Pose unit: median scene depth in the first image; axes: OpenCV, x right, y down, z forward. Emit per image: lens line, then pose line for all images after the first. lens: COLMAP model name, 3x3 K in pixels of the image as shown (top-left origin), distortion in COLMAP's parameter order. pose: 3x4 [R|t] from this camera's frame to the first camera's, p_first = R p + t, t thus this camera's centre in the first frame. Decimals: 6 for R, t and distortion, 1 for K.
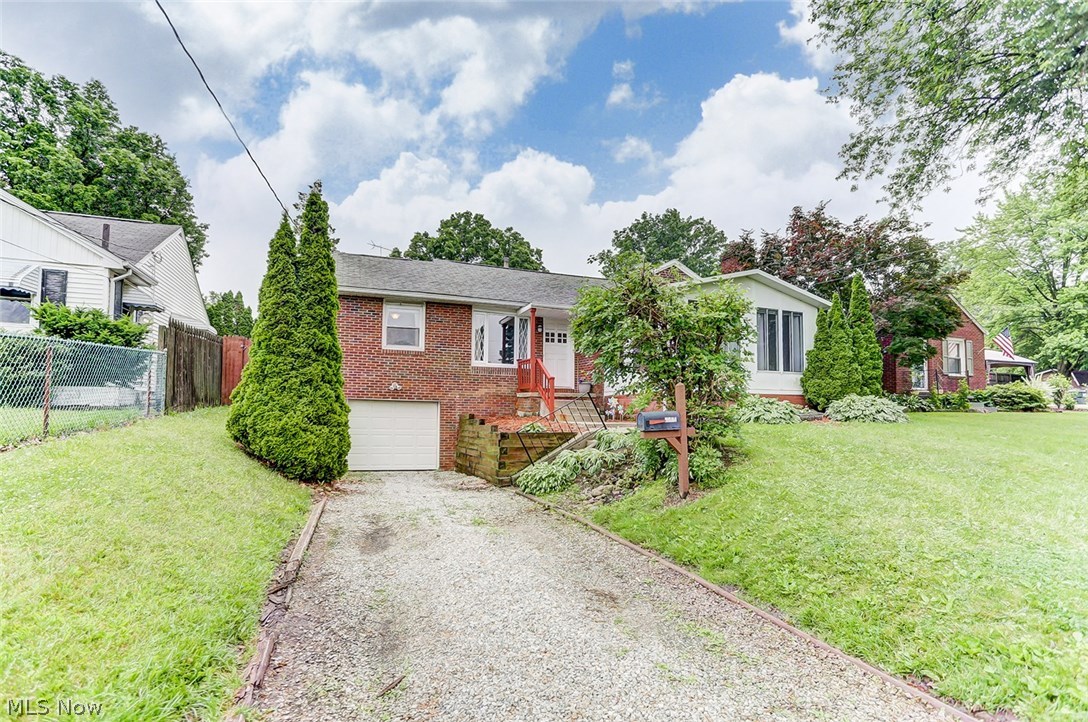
lens RADIAL K [[532.8, 0, 524.4], [0, 532.8, 388.9], [0, 0, 1]] dist [-0.035199, 0.019880]
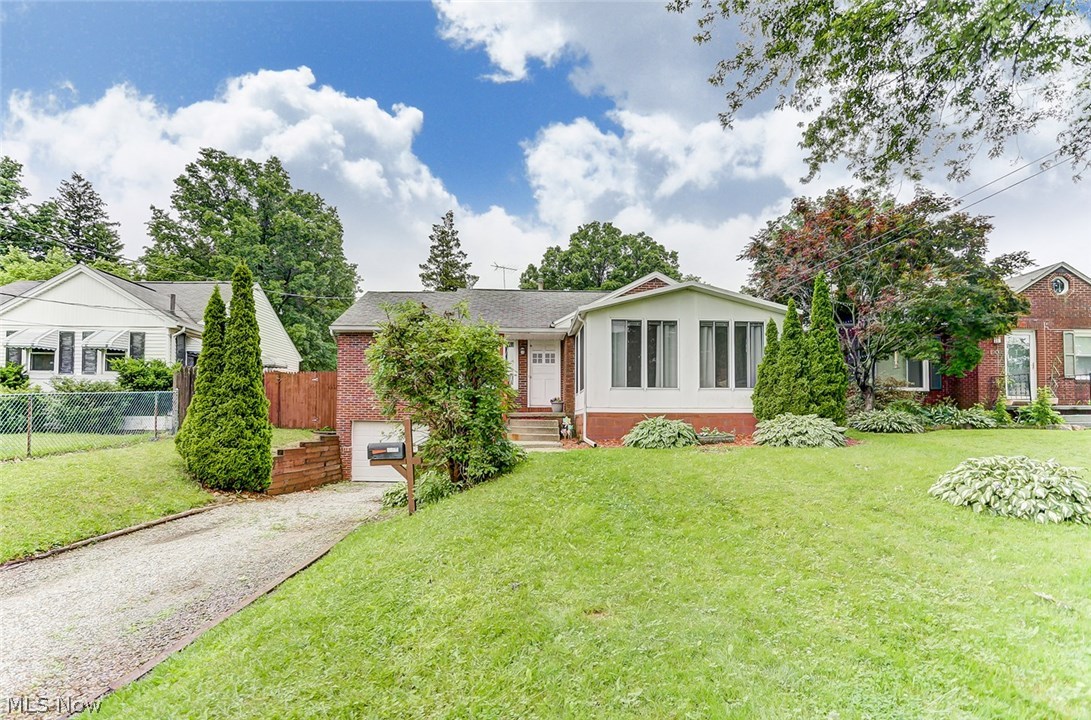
lens RADIAL K [[534.2, 0, 535.7], [0, 534.2, 413.2], [0, 0, 1]] dist [-0.035199, 0.019880]
pose [[0.946015, -0.010766, -0.323945, 0.391683], [0.021694, 0.999310, 0.030141, -0.020924], [0.323397, -0.035541, 0.945596, 0.004324]]
